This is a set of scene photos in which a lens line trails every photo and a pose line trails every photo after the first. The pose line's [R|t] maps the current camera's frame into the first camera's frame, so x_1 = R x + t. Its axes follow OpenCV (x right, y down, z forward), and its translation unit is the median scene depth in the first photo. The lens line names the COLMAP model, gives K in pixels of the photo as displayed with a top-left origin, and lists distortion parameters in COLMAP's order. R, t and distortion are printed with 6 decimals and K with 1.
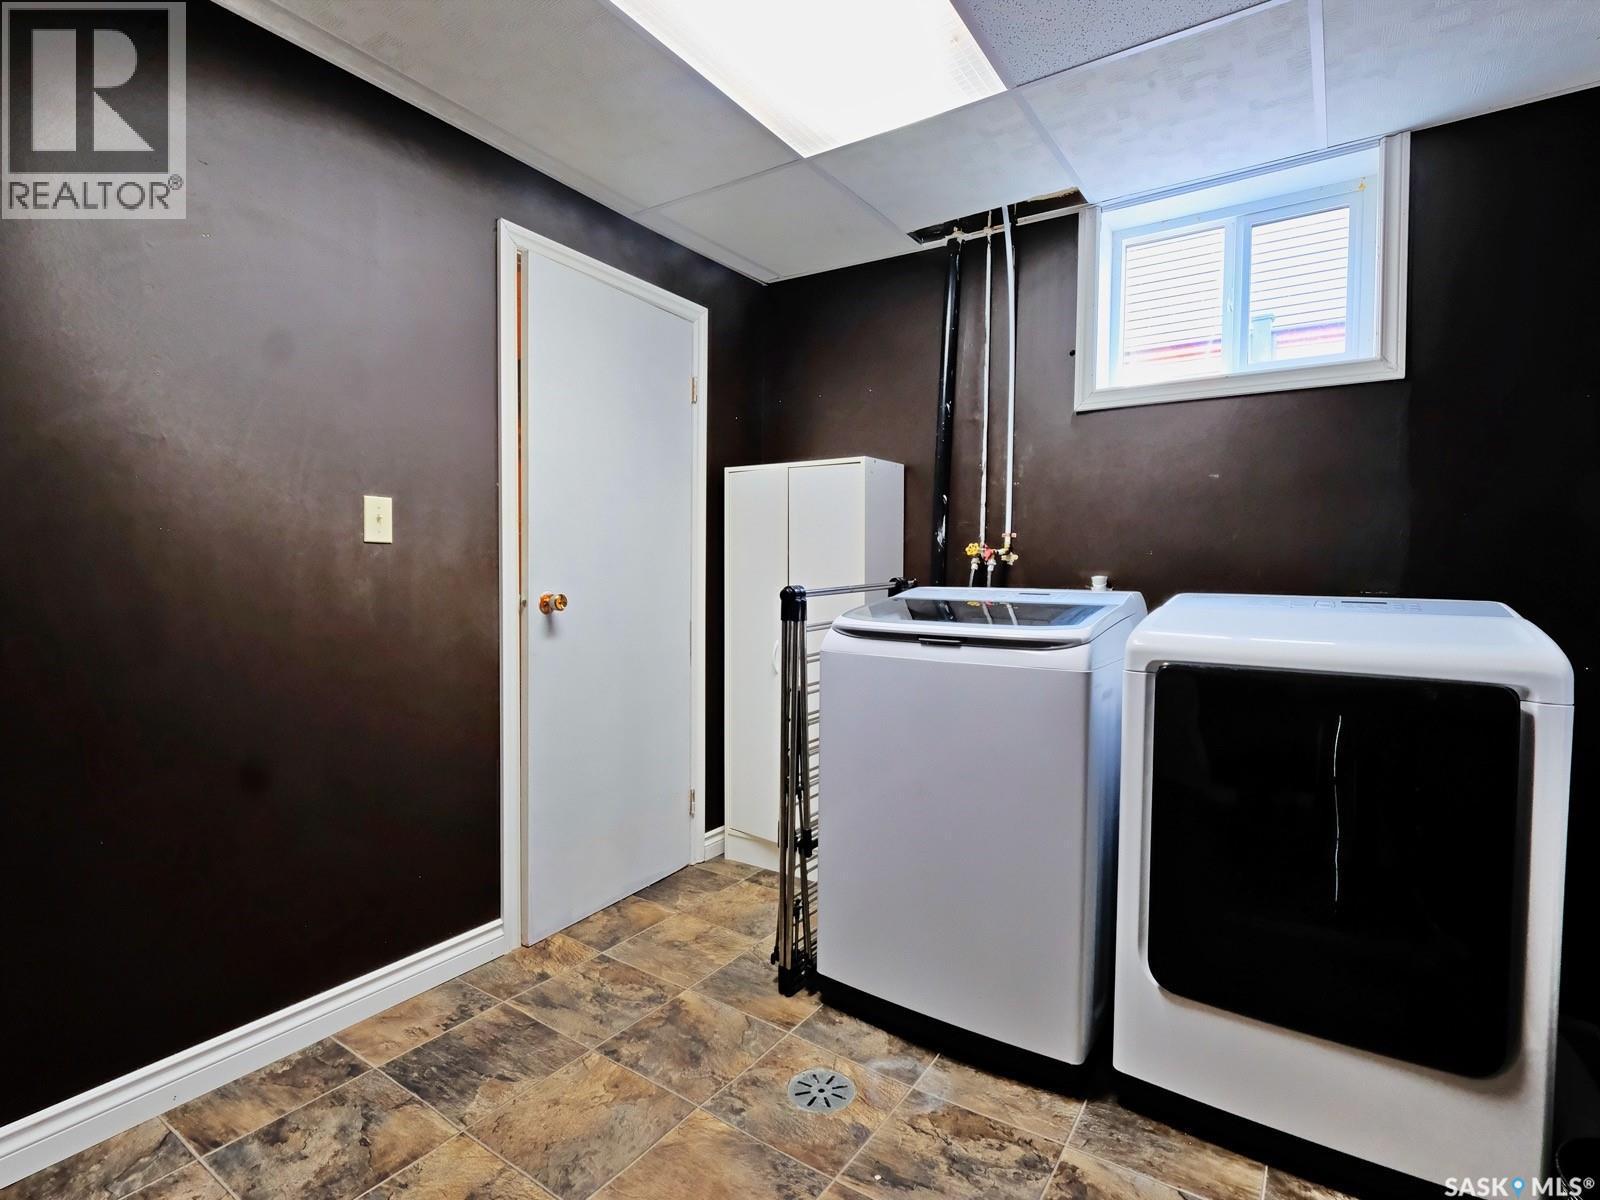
lens RADIAL K [[781.9, 0, 805.2], [0, 781.9, 595.9], [0, 0, 1]] dist [0.002499, -0.000794]
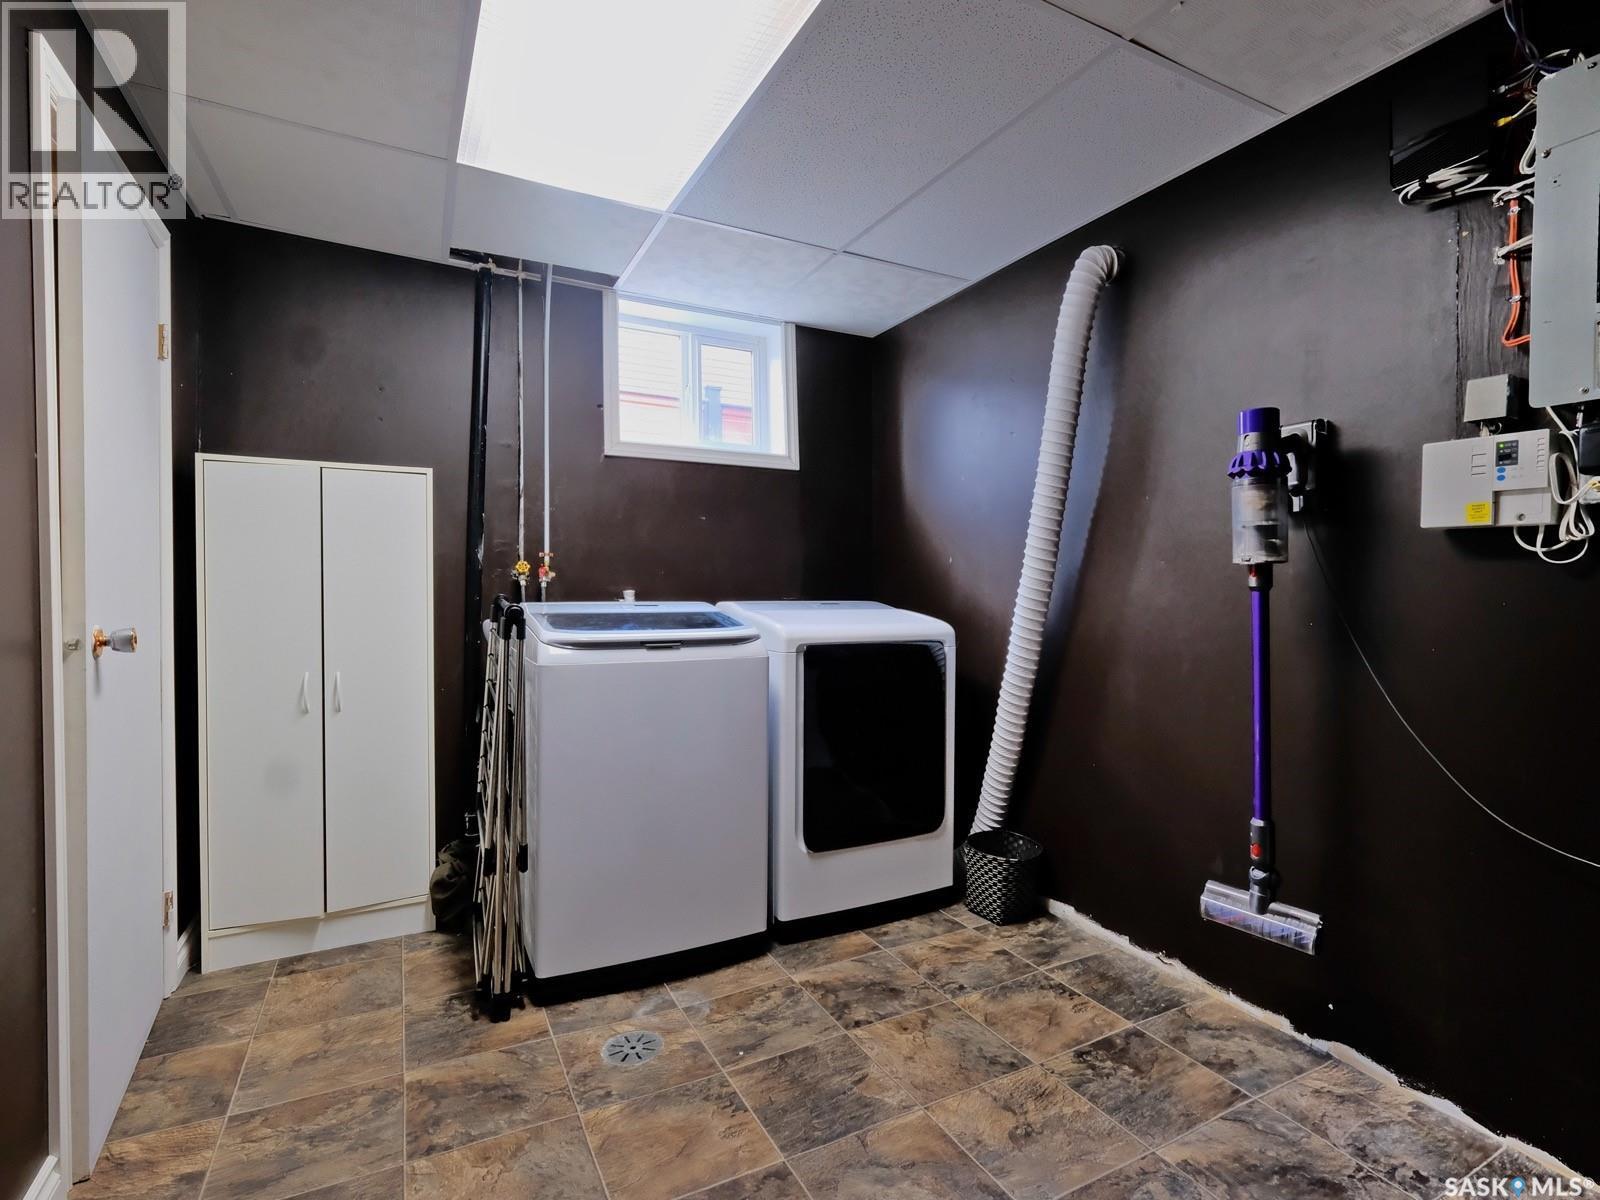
lens RADIAL K [[781.9, 0, 806.4], [0, 781.9, 596.5], [0, 0, 1]] dist [0.002499, -0.000794]
pose [[0.482369, -0.019715, 0.875746, -0.699118], [0.030996, 0.999505, 0.005429, -0.016449], [-0.875420, 0.024526, 0.482741, 0.180916]]
